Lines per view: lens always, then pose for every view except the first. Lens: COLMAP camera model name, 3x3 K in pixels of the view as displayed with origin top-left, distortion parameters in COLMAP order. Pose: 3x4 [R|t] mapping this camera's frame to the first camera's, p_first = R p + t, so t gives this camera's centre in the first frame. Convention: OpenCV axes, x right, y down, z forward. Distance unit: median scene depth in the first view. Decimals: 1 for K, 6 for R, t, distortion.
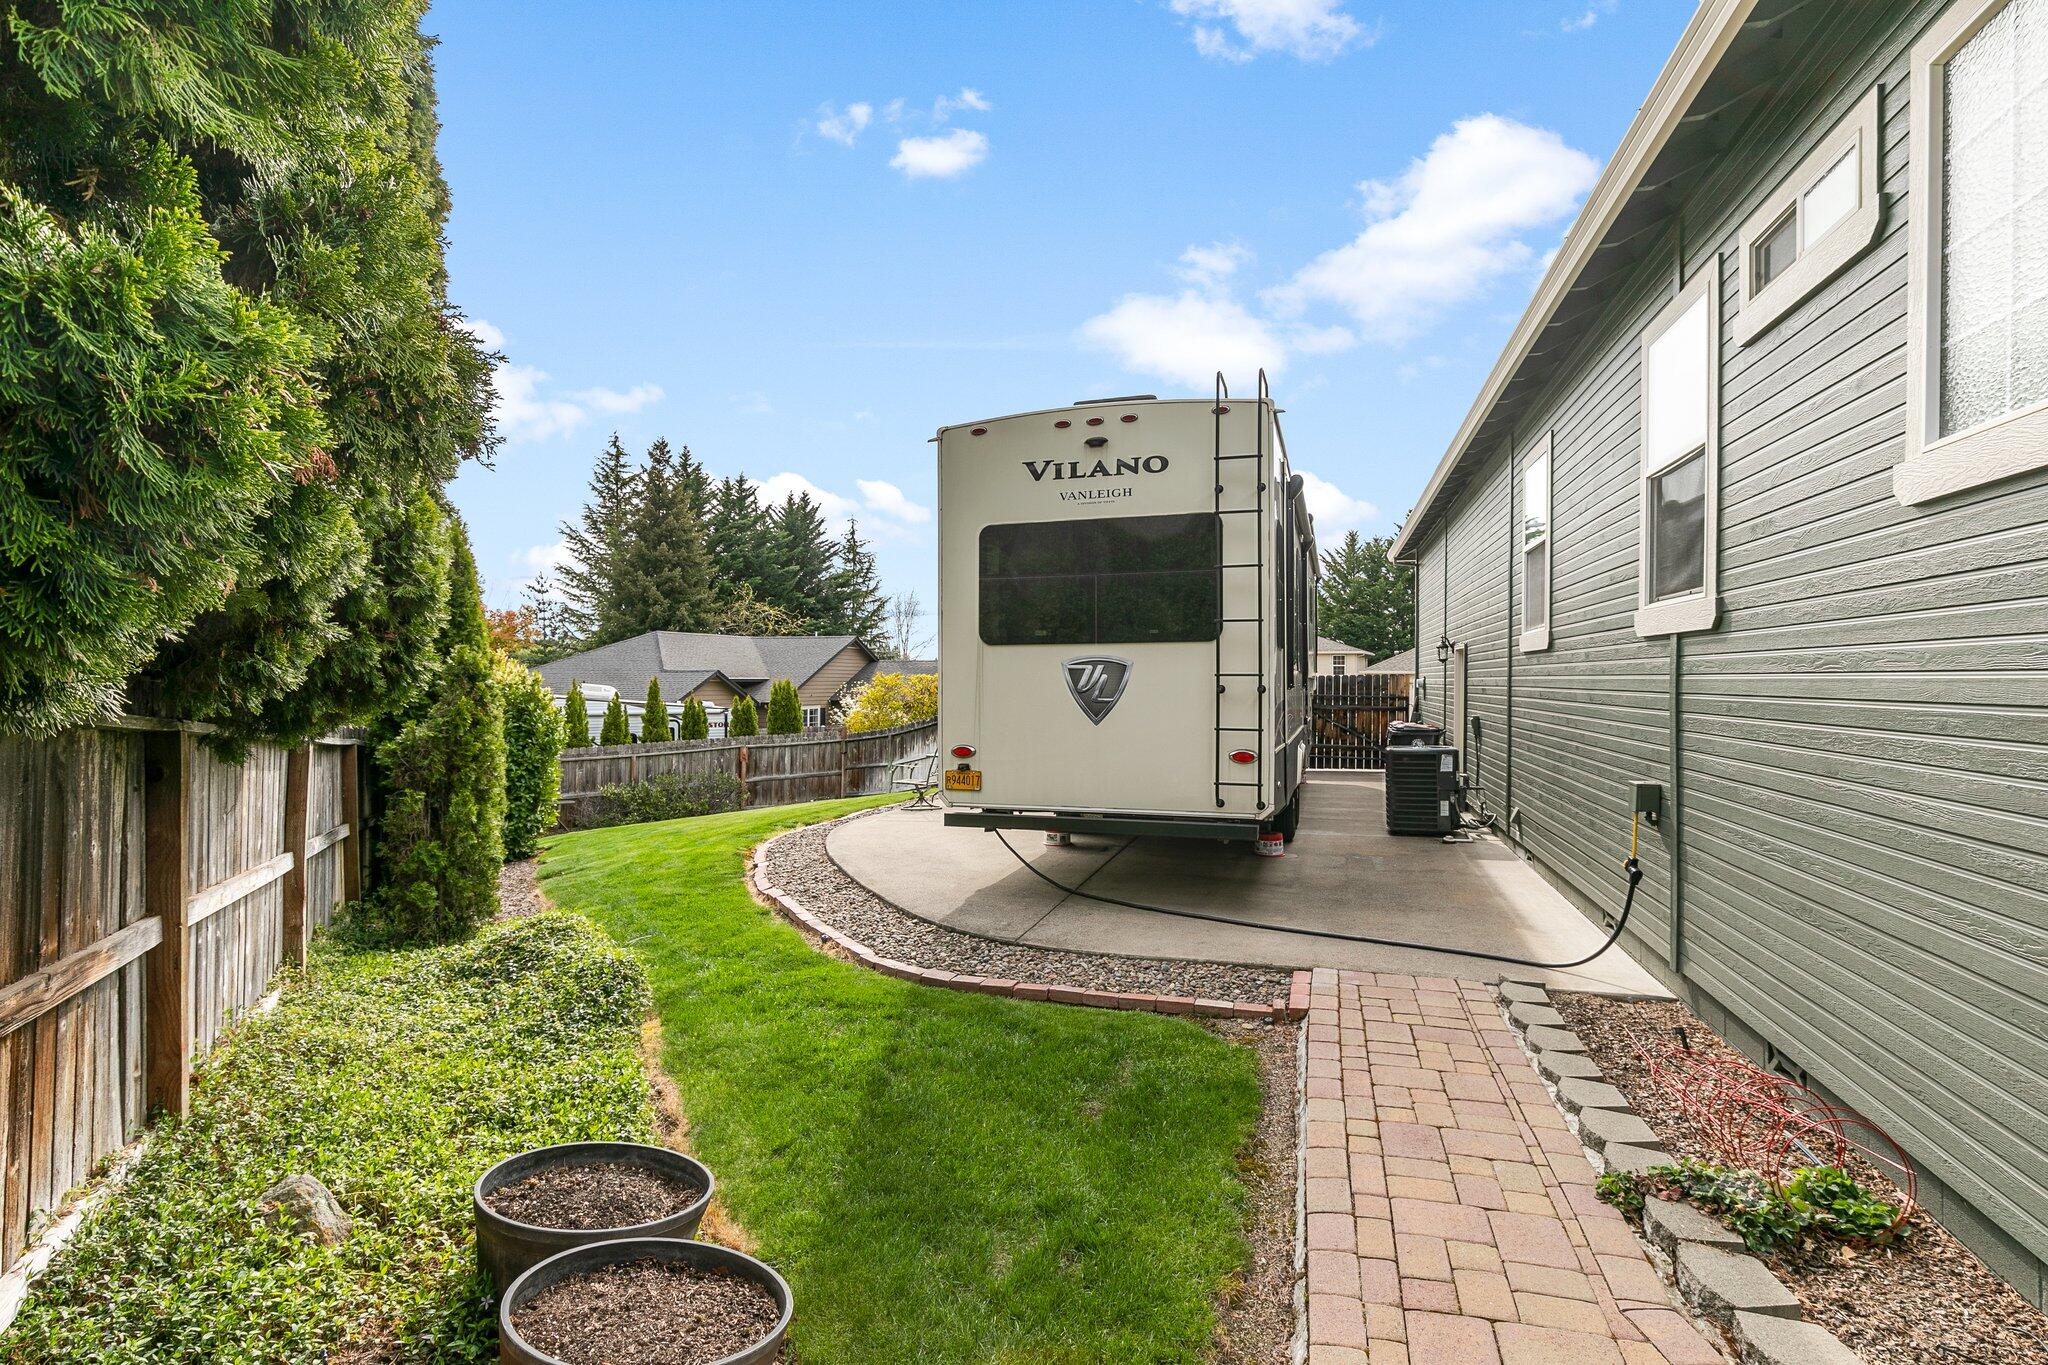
lens RADIAL K [[969.6, 0, 1024.6], [0, 969.6, 683.2], [0, 0, 1]] dist [-0.000562, 0.000774]
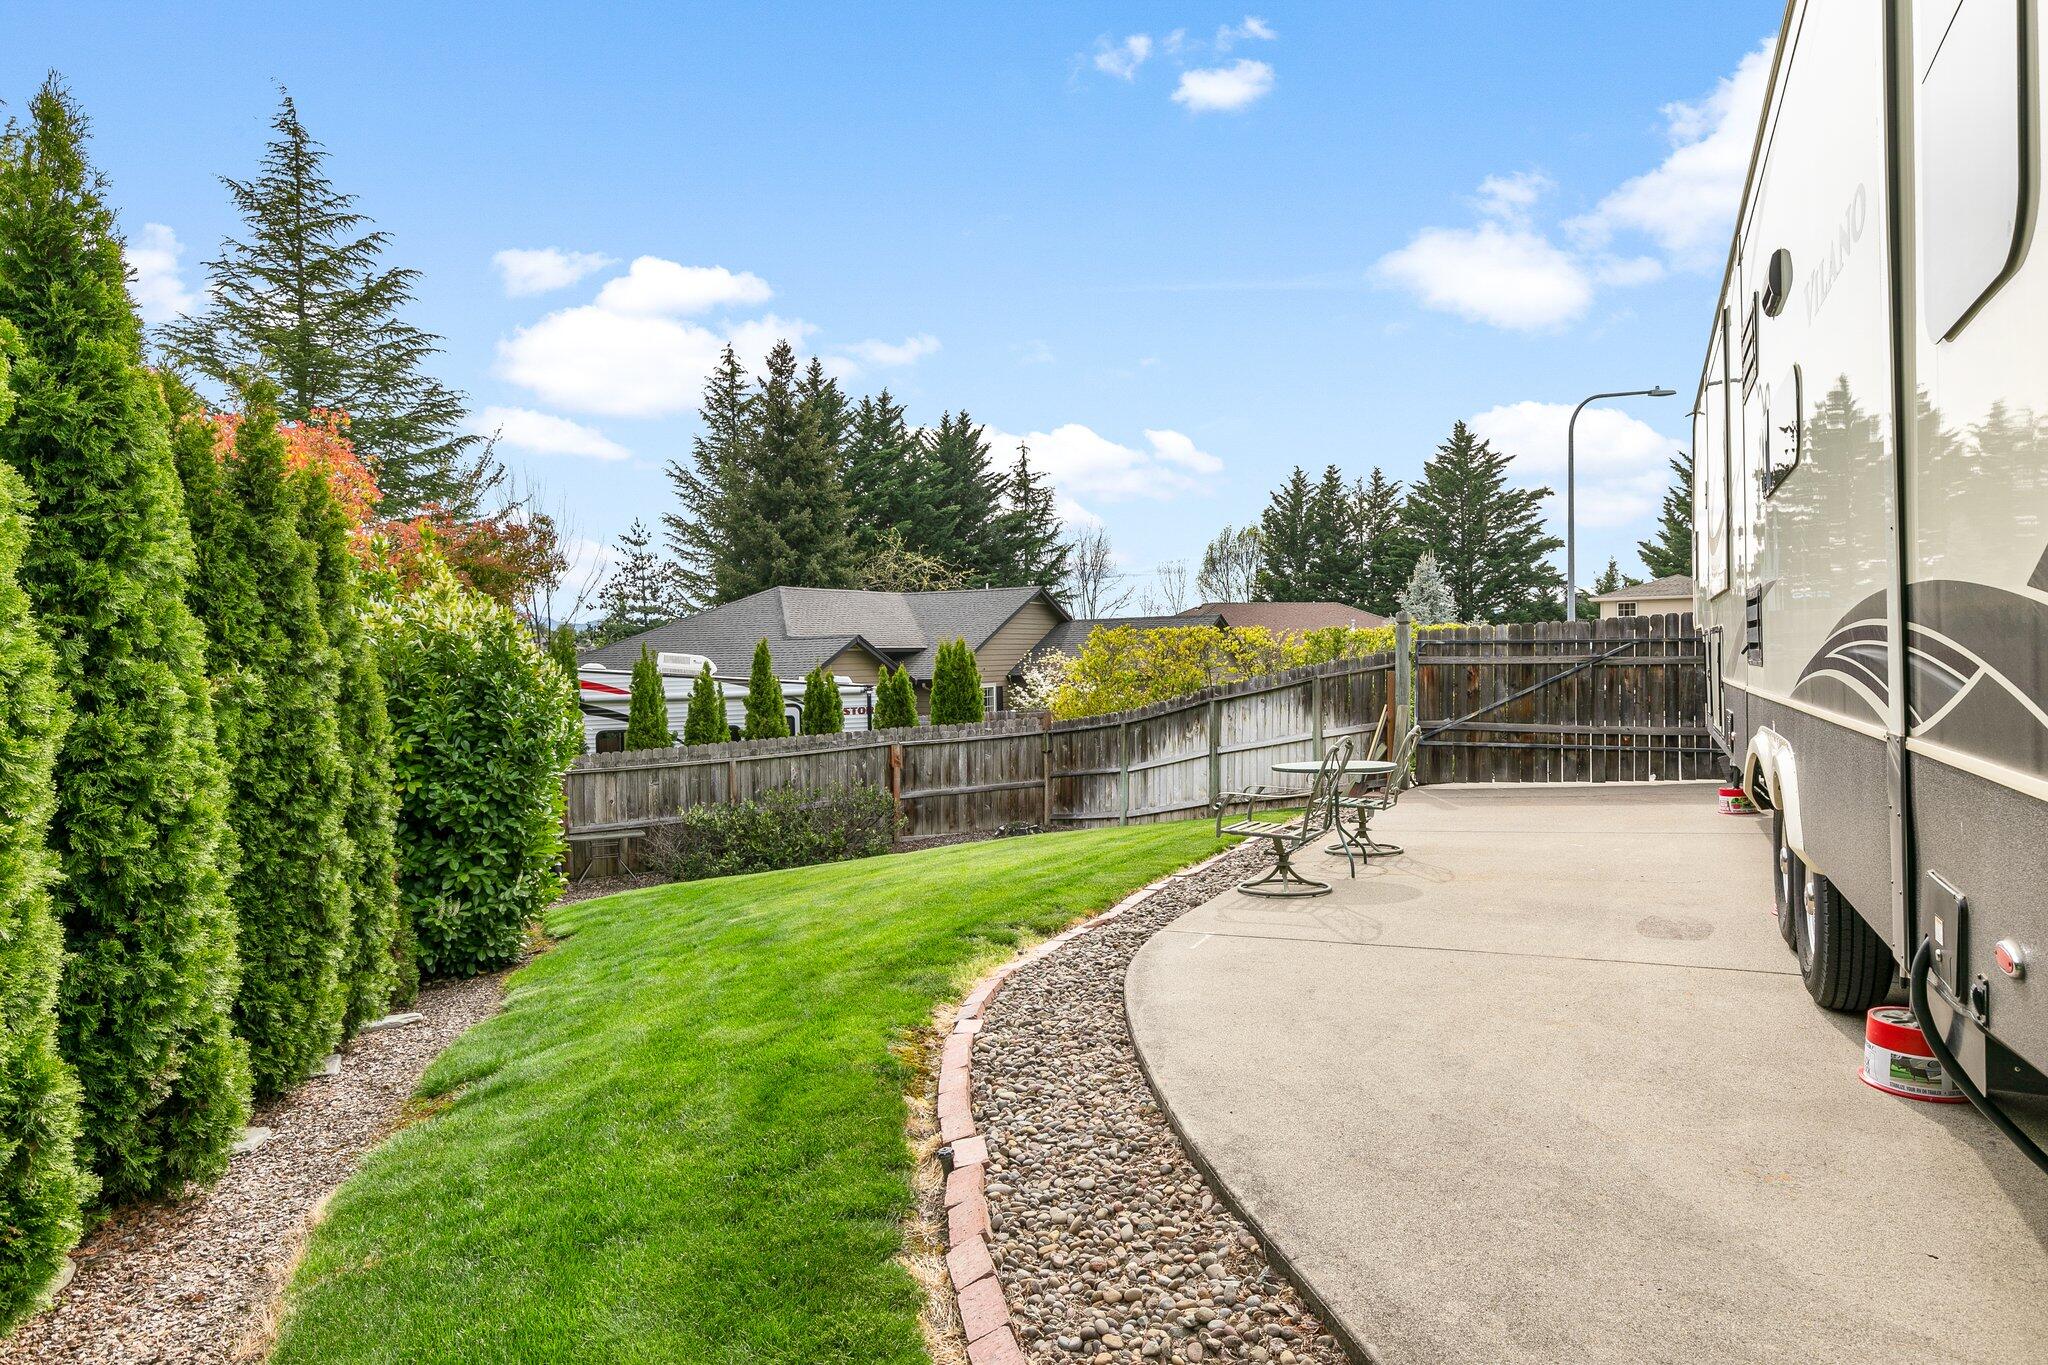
lens RADIAL K [[1112.9, 0, 1024.5], [0, 1112.9, 678.6], [0, 0, 1]] dist [0.000845, 0.000096]
pose [[0.986275, -0.019269, -0.163985, -0.045830], [0.021928, 0.999656, 0.014422, 0.007193], [0.163650, -0.017820, 0.986357, 0.156710]]
